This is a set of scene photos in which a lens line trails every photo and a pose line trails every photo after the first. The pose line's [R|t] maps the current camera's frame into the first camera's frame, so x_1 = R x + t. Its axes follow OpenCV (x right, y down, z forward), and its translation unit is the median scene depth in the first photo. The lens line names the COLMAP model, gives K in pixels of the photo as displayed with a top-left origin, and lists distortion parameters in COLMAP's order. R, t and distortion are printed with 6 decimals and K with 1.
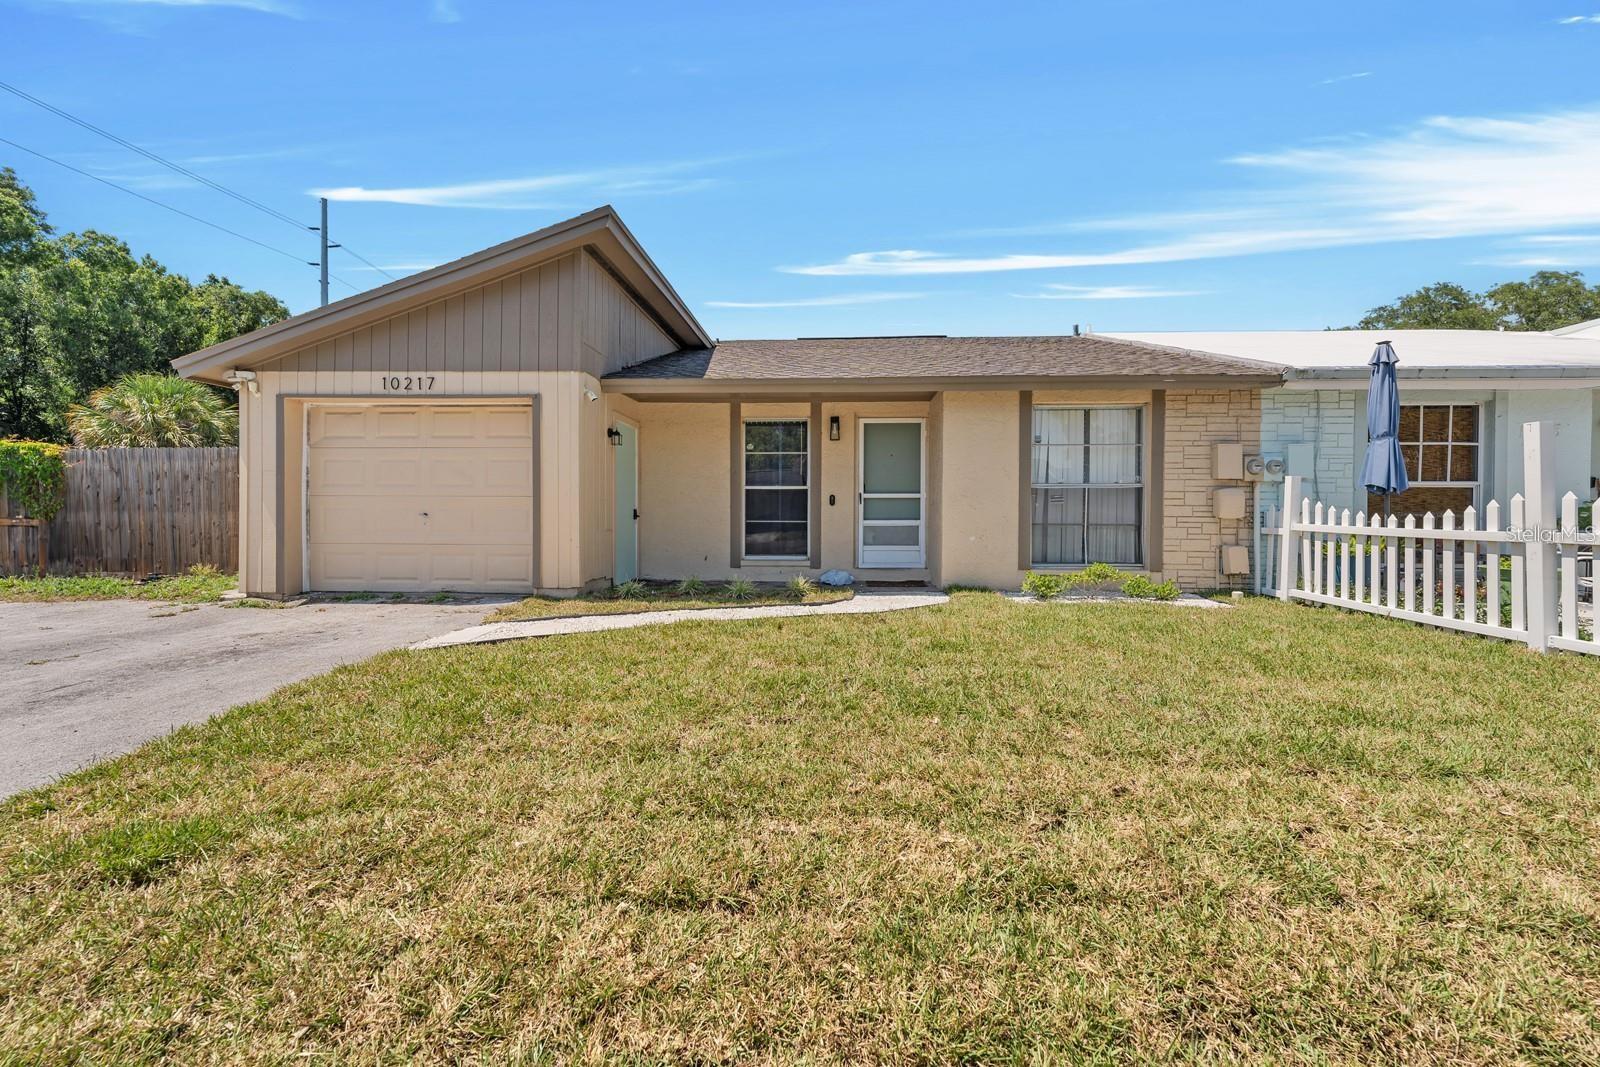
lens RADIAL K [[649.6, 0, 802.3], [0, 649.6, 527.6], [0, 0, 1]] dist [0.001834, -0.000644]
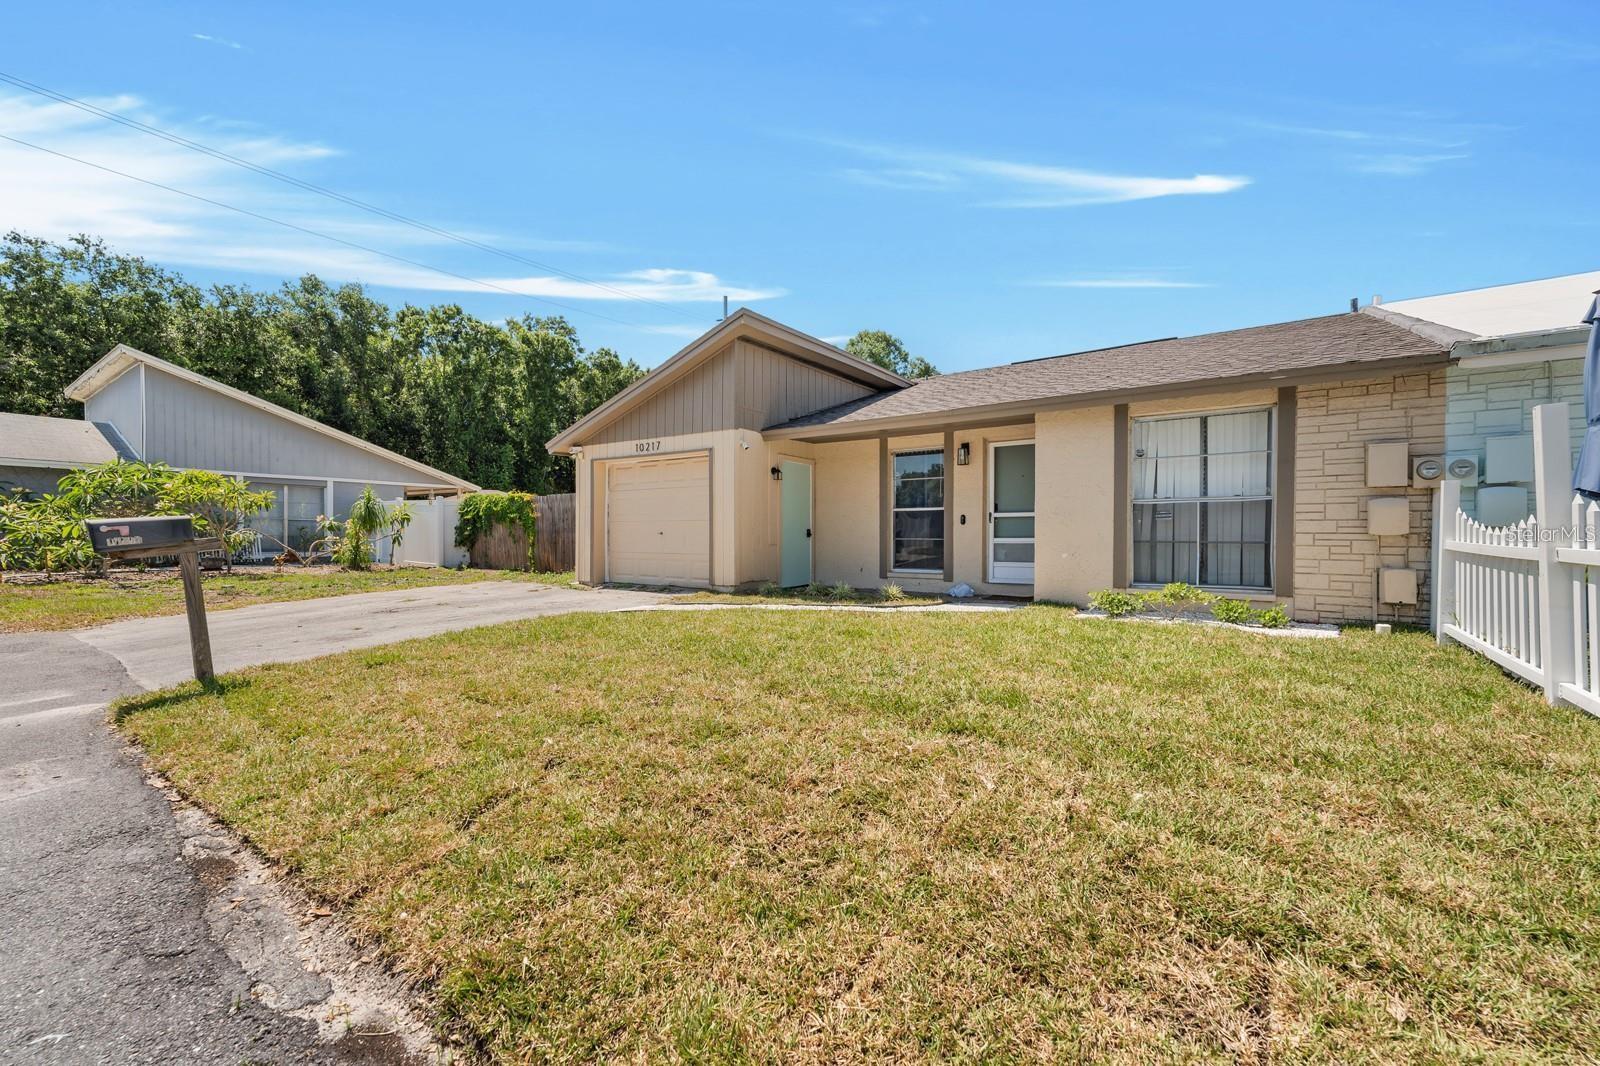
lens RADIAL K [[649.6, 0, 793.8], [0, 649.6, 542.1], [0, 0, 1]] dist [0.001834, -0.000644]
pose [[0.842011, 0.004405, -0.539442, 0.457304], [-0.011569, 0.999884, -0.009894, 0.011030], [0.539336, 0.014572, 0.841965, -0.081575]]
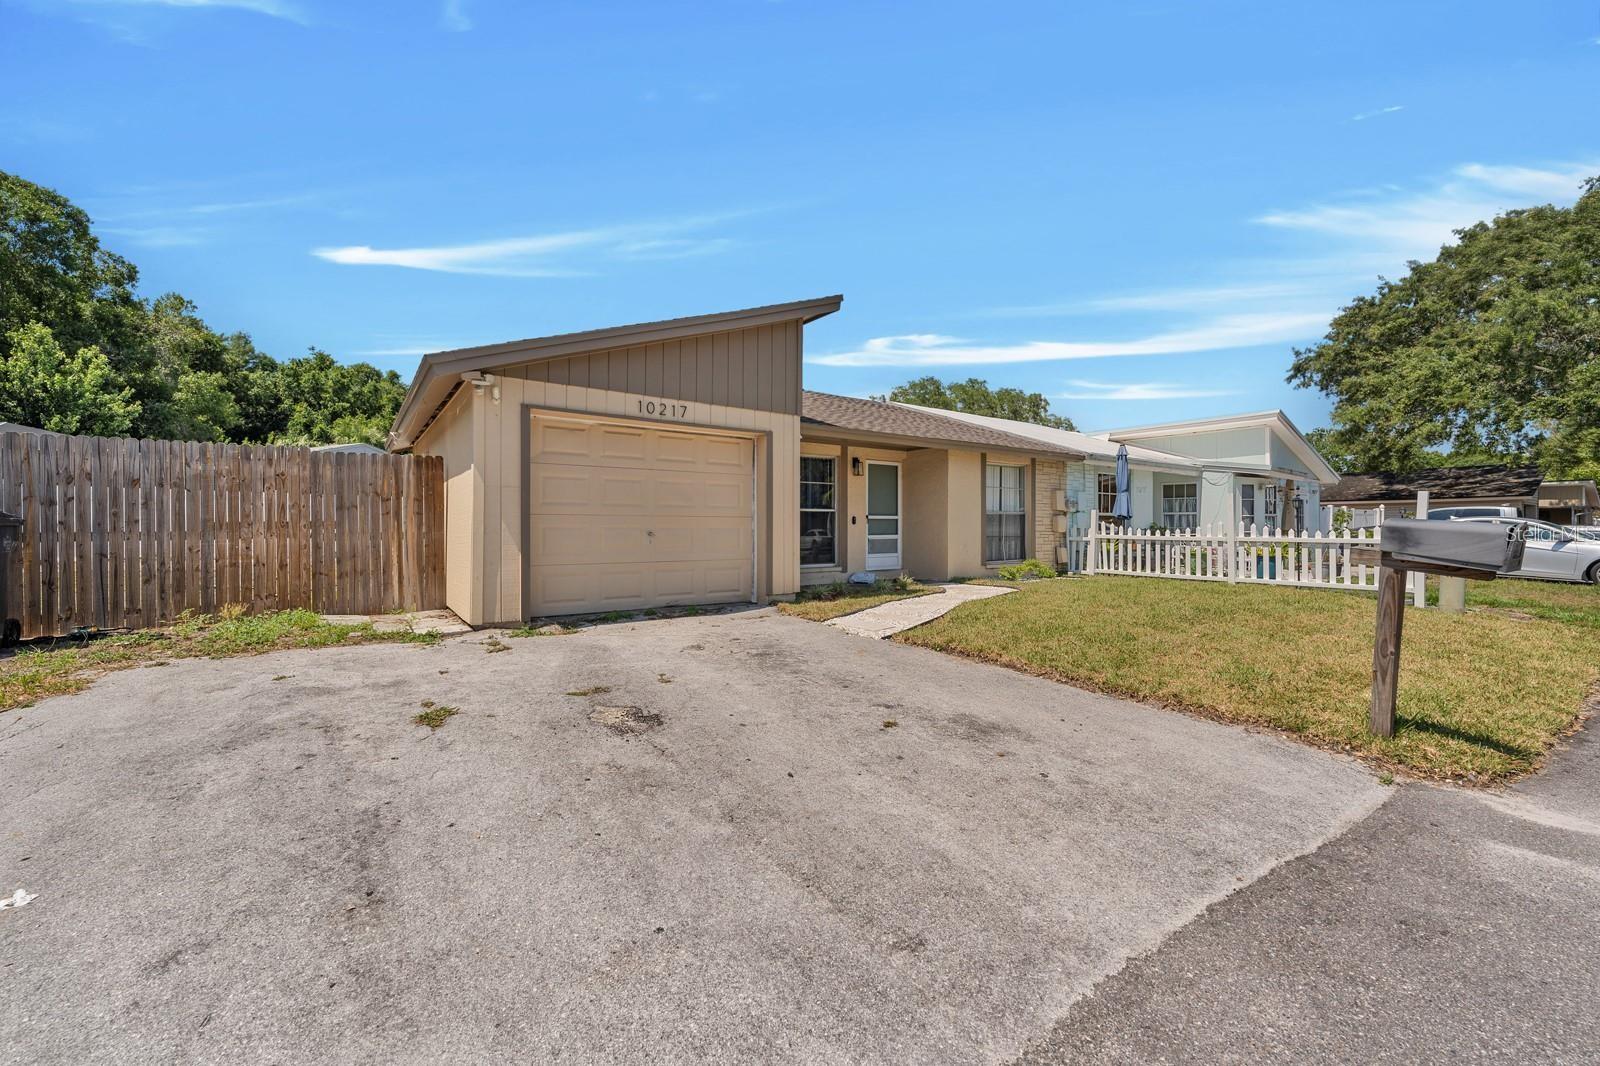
lens RADIAL K [[649.6, 0, 806.7], [0, 649.6, 533.8], [0, 0, 1]] dist [0.001834, -0.000644]
pose [[0.779559, -0.008006, 0.626278, -0.995300], [0.017038, 0.999819, -0.008427, -0.006275], [-0.626097, 0.017240, 0.779554, 0.031941]]
